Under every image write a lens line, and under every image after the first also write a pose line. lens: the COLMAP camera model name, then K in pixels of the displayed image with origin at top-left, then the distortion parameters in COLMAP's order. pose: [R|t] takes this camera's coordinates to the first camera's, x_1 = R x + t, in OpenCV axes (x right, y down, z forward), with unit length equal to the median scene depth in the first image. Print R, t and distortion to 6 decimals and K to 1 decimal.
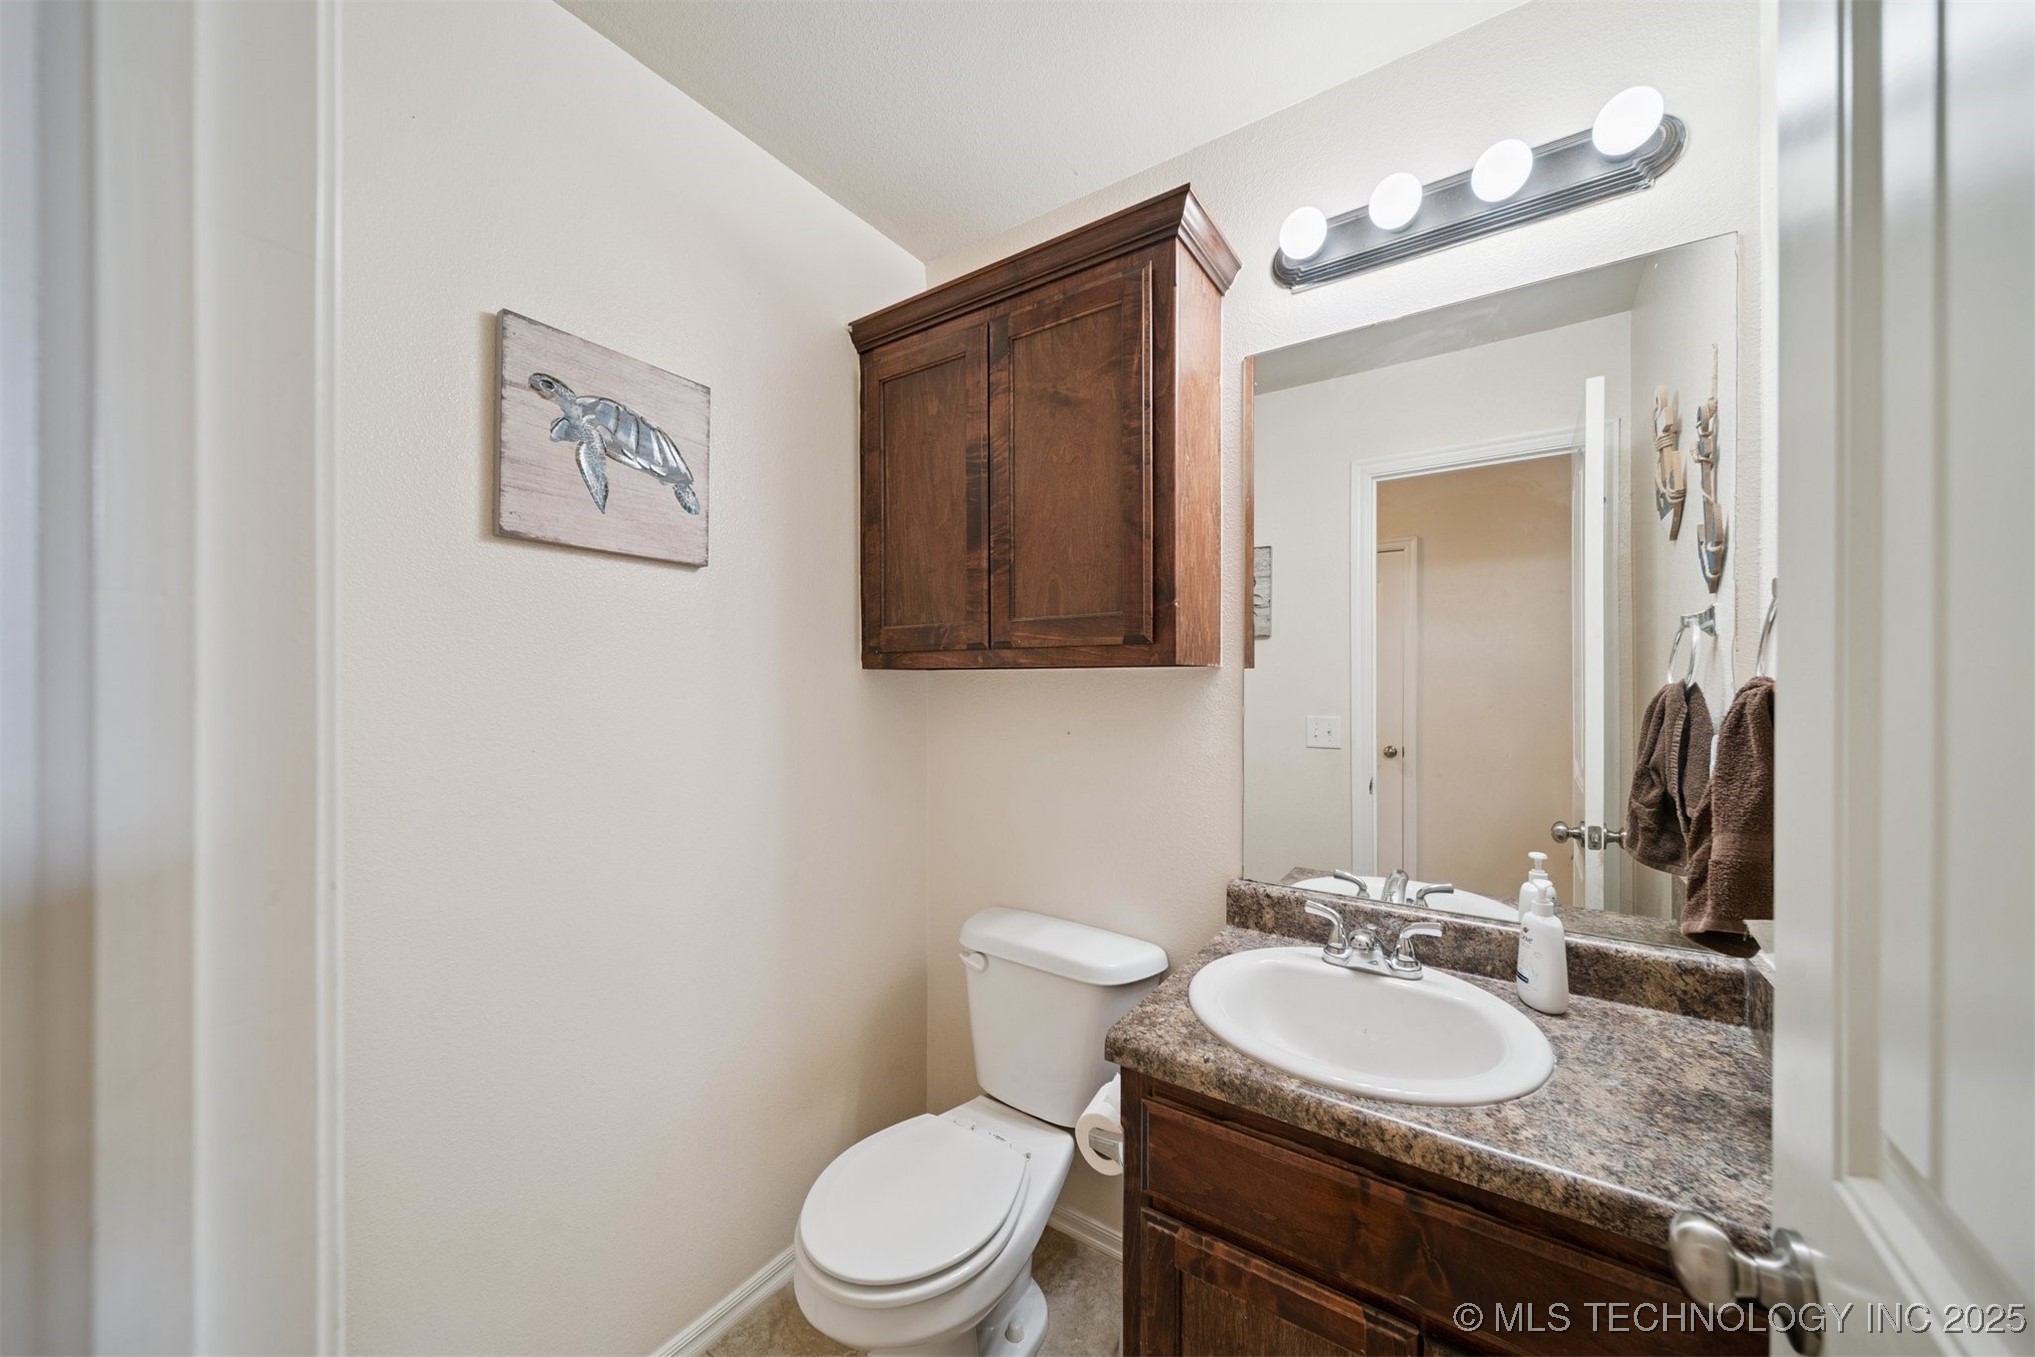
lens RADIAL K [[715.2, 0, 1013.4], [0, 715.2, 689.1], [0, 0, 1]] dist [0.002409, -0.001594]
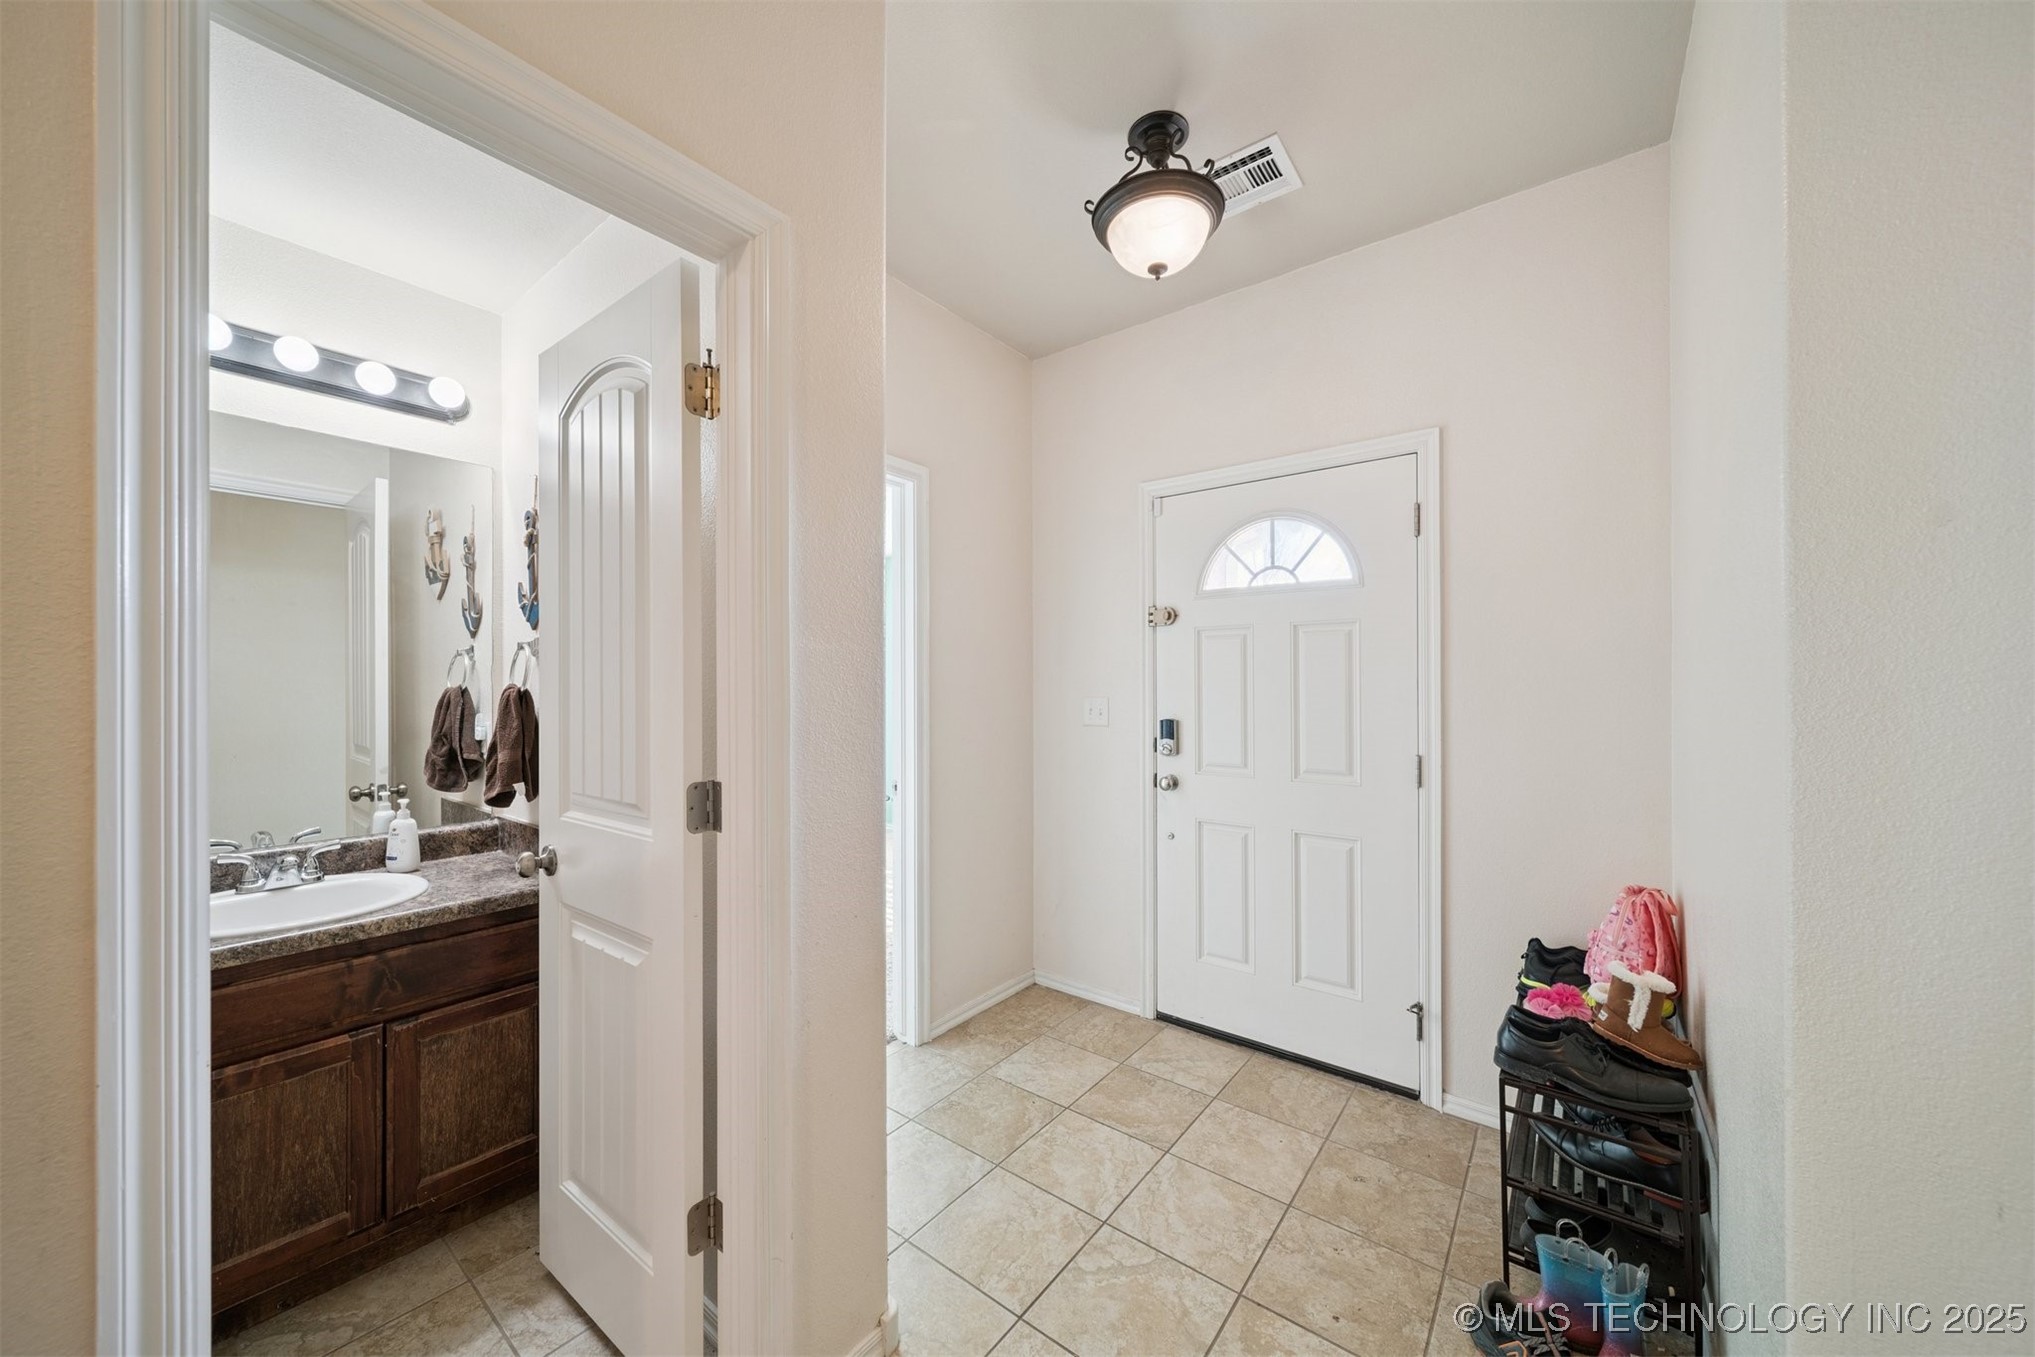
lens RADIAL K [[715.2, 0, 1019.9], [0, 715.2, 686.8], [0, 0, 1]] dist [0.002409, -0.001594]
pose [[0.054461, -0.001004, 0.998515, -0.828785], [0.005001, 0.999987, 0.000733, -0.001919], [-0.998503, 0.004954, 0.054466, -0.539458]]
